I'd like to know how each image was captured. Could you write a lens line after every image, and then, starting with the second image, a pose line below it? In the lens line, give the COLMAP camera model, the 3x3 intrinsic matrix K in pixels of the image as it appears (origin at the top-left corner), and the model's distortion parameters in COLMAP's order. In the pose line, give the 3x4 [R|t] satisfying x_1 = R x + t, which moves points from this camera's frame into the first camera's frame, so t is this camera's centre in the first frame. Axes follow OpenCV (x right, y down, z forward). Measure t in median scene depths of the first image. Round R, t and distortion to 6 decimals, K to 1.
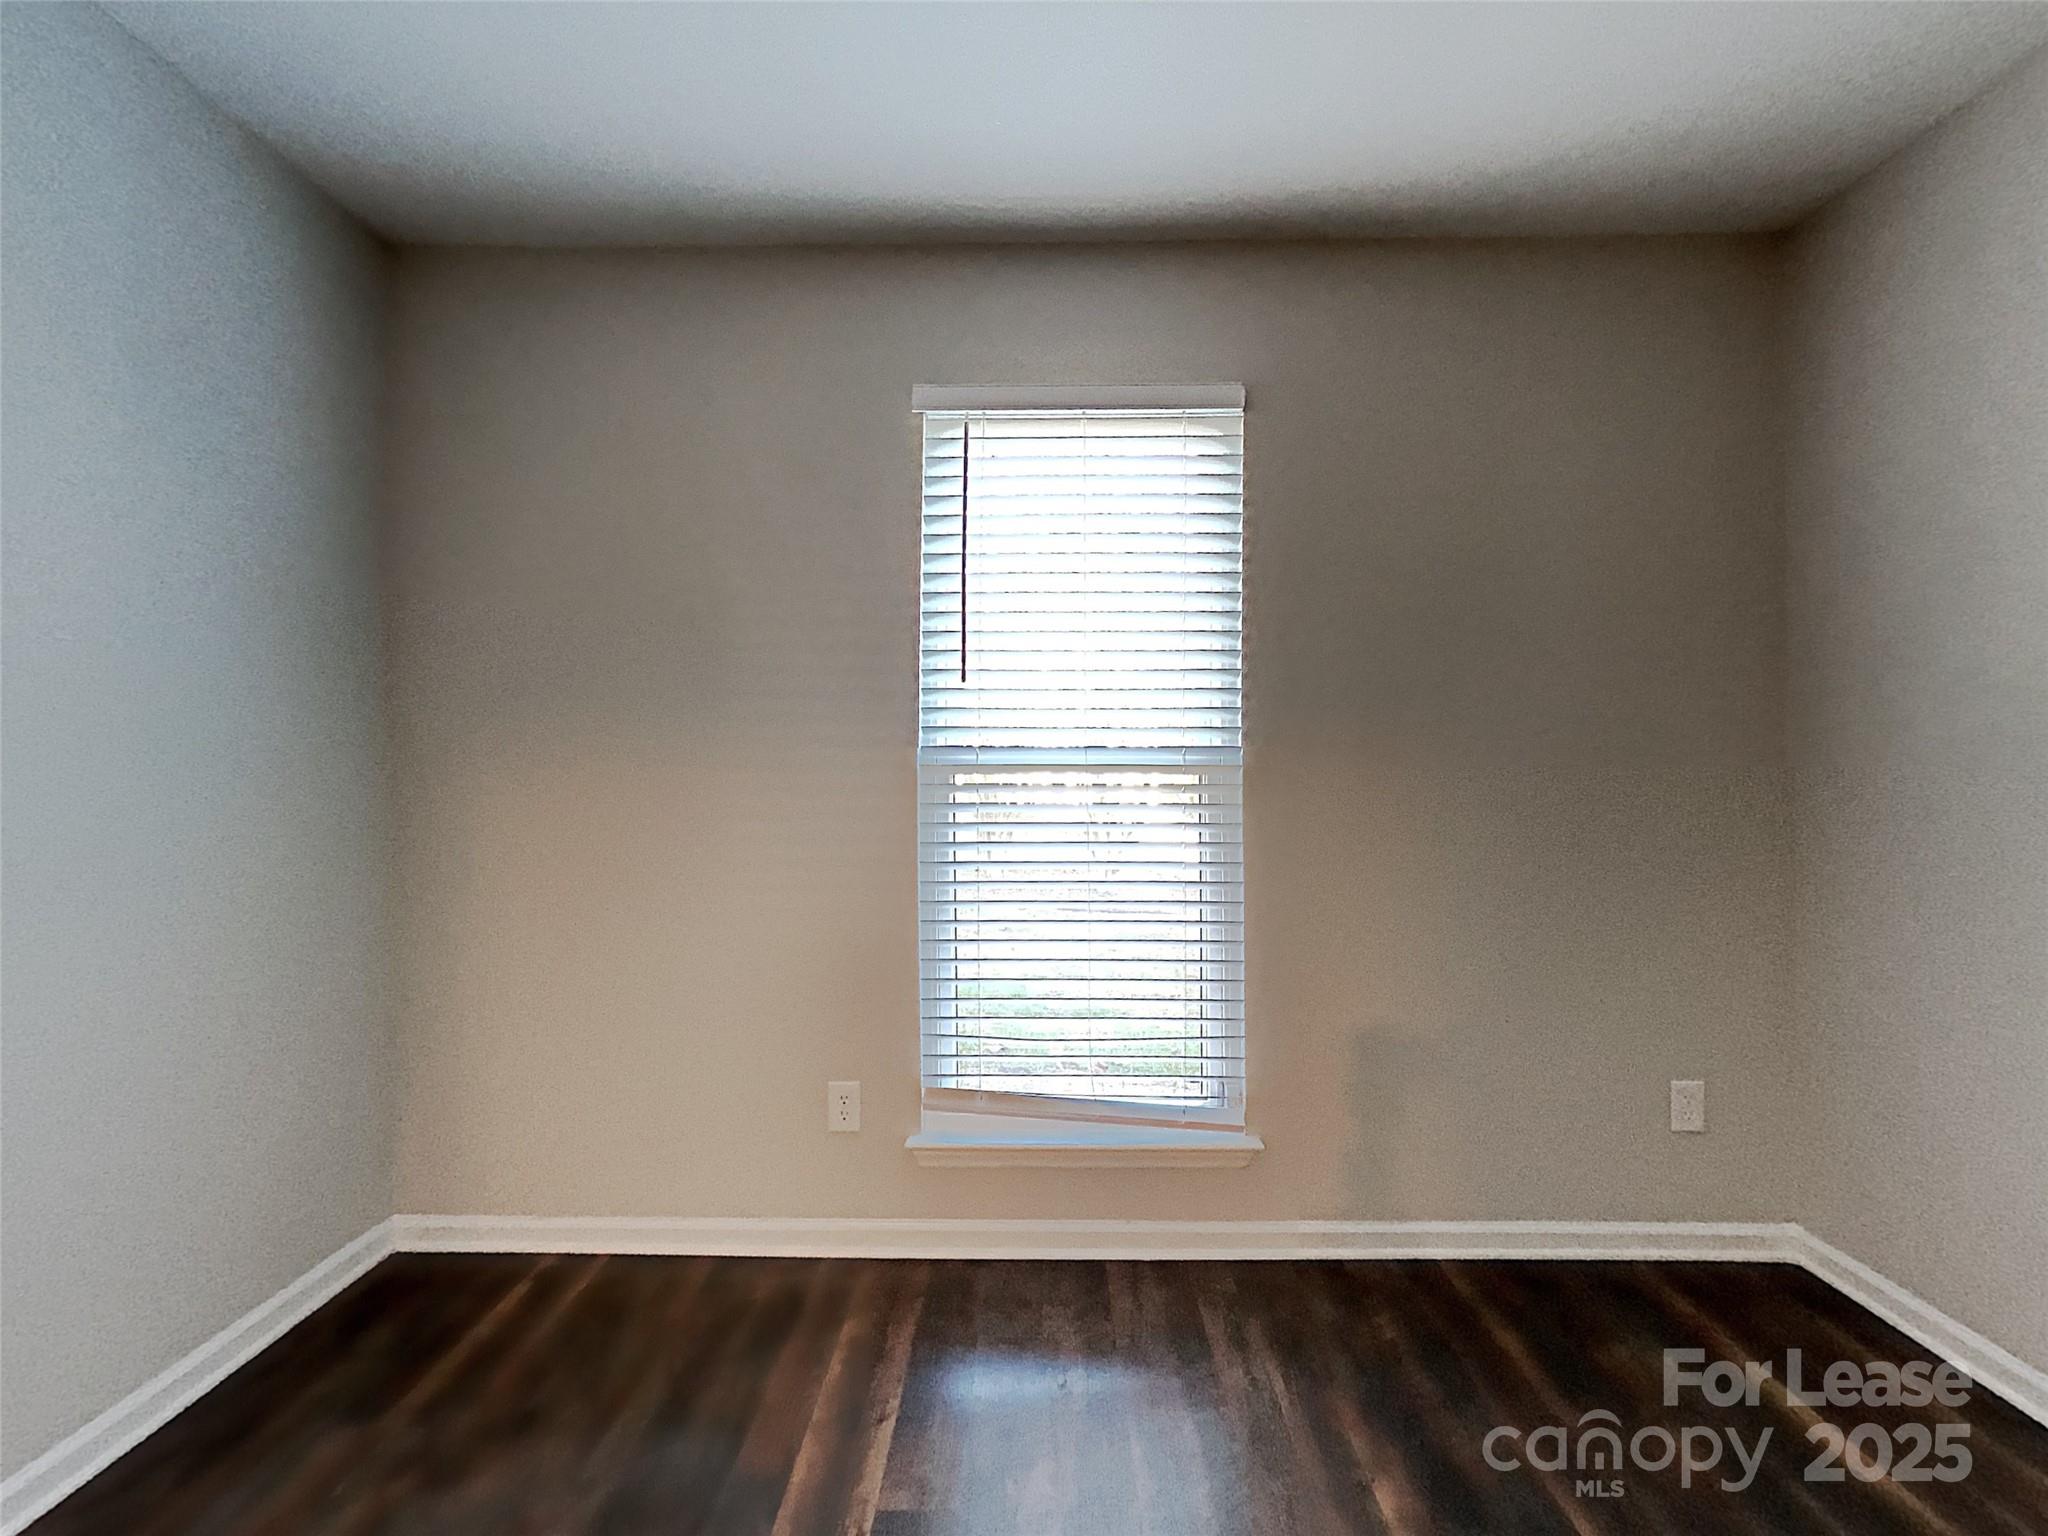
lens RADIAL K [[763.2, 0, 1017.7], [0, 763.2, 762.3], [0, 0, 1]] dist [-0.002272, 0.000659]
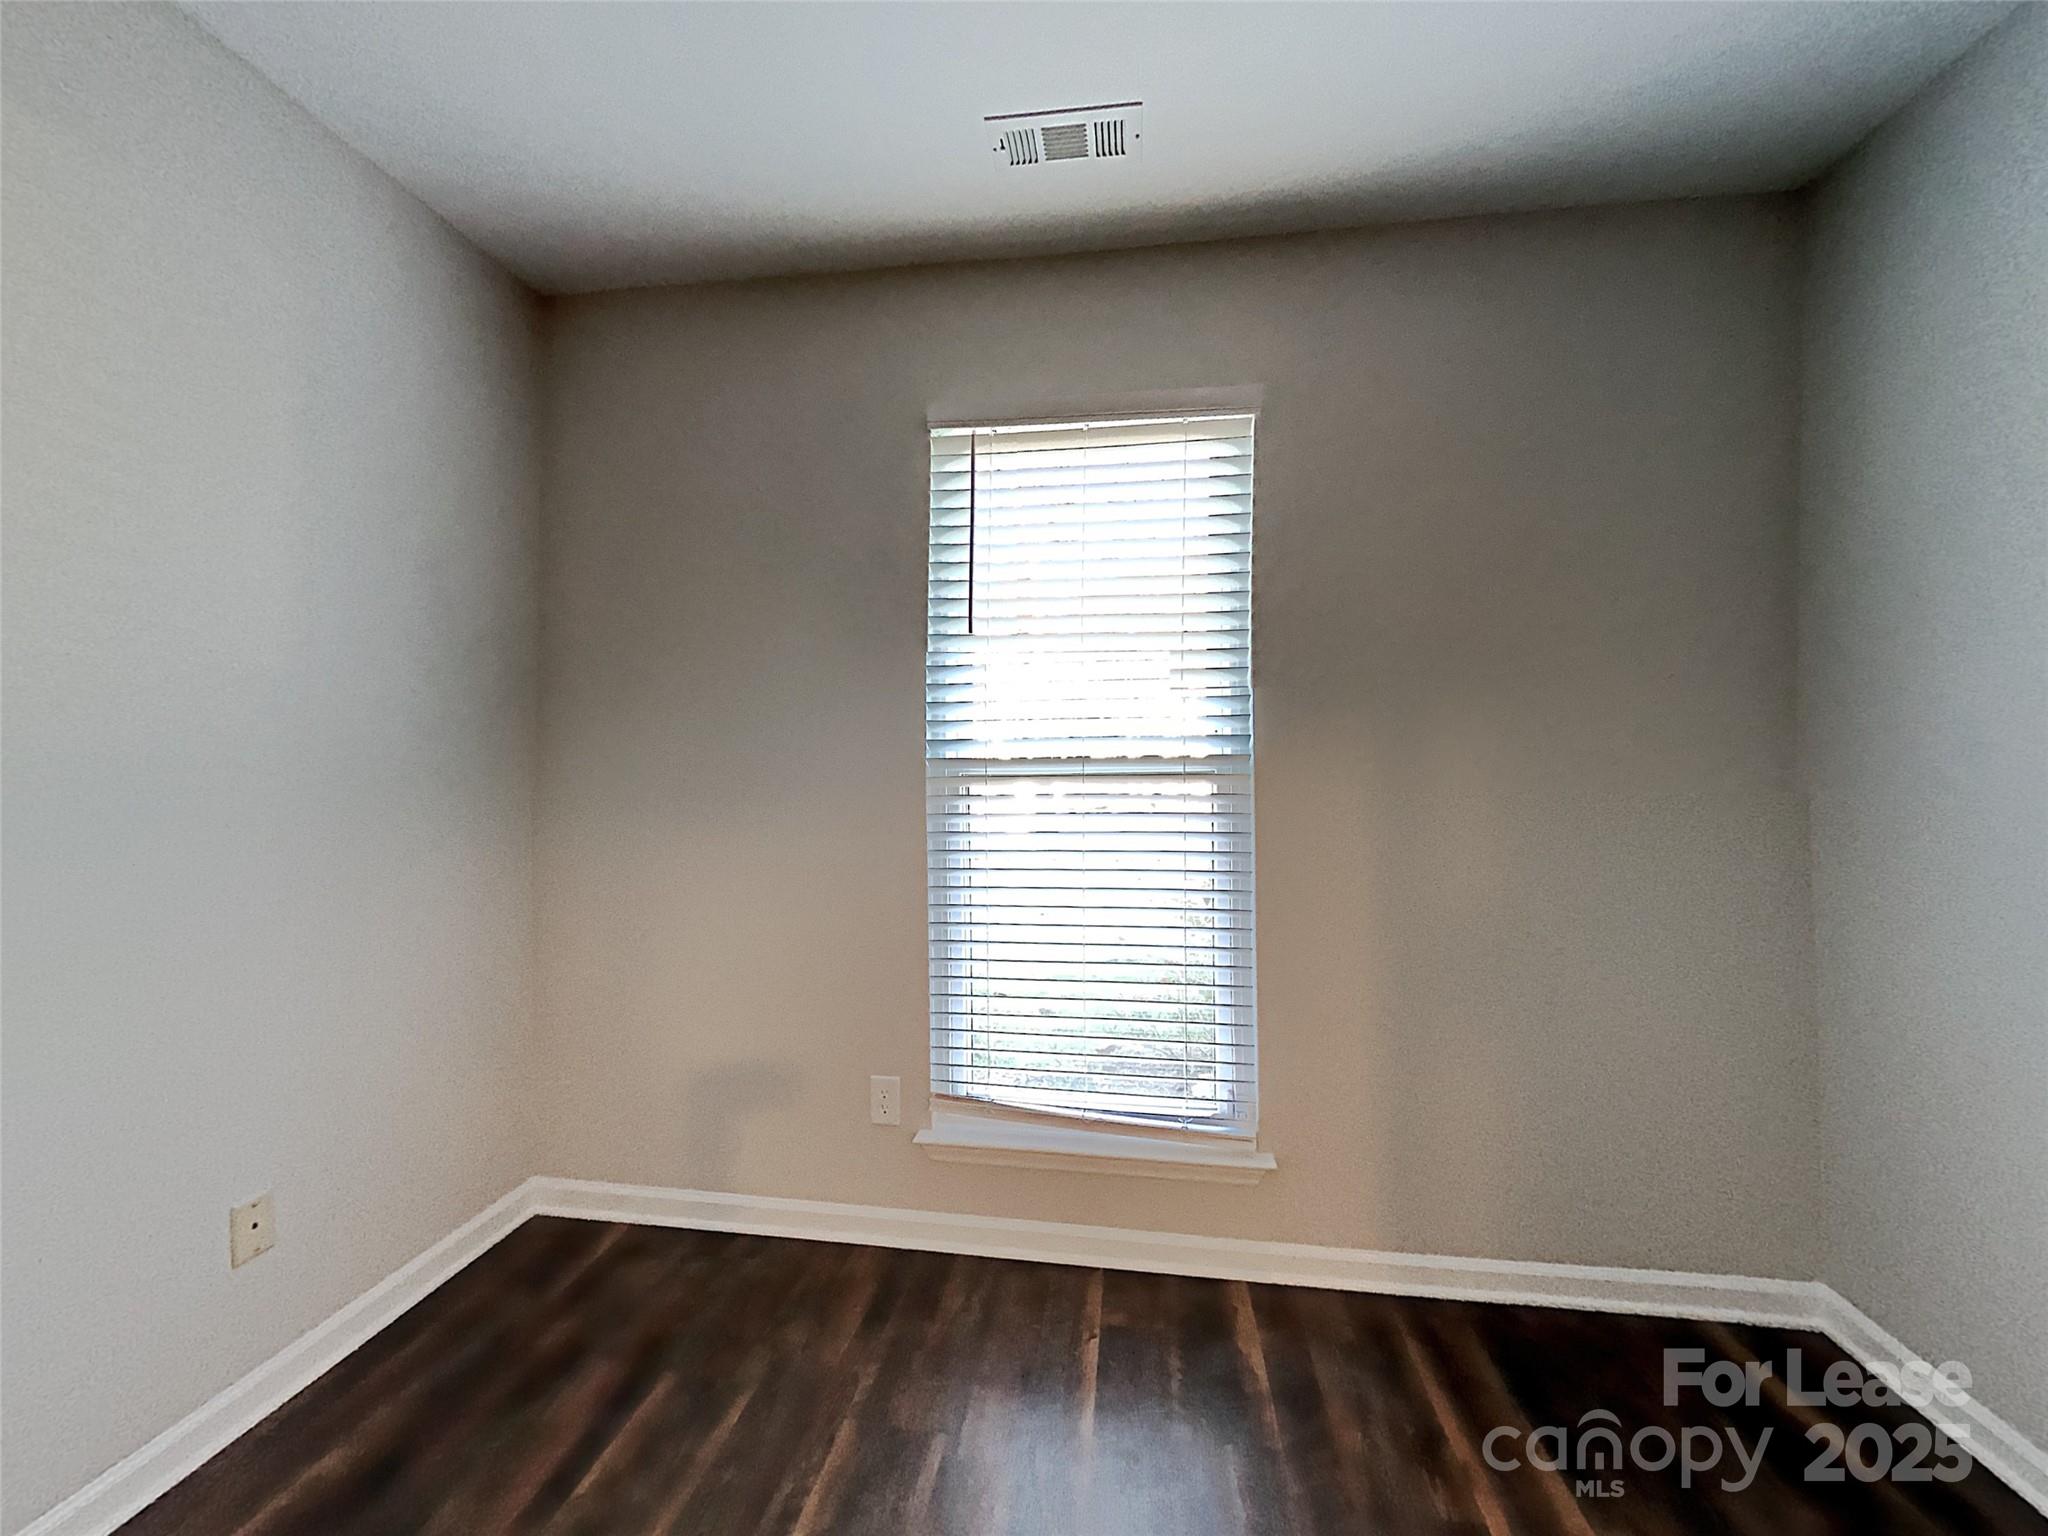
lens RADIAL K [[763.2, 0, 1026.2], [0, 763.2, 772.4], [0, 0, 1]] dist [-0.002272, 0.000659]
pose [[0.992386, 0.004180, -0.123096, 0.127180], [-0.003627, 0.999982, 0.004718, -0.002370], [0.123113, -0.004236, 0.992384, -0.006213]]
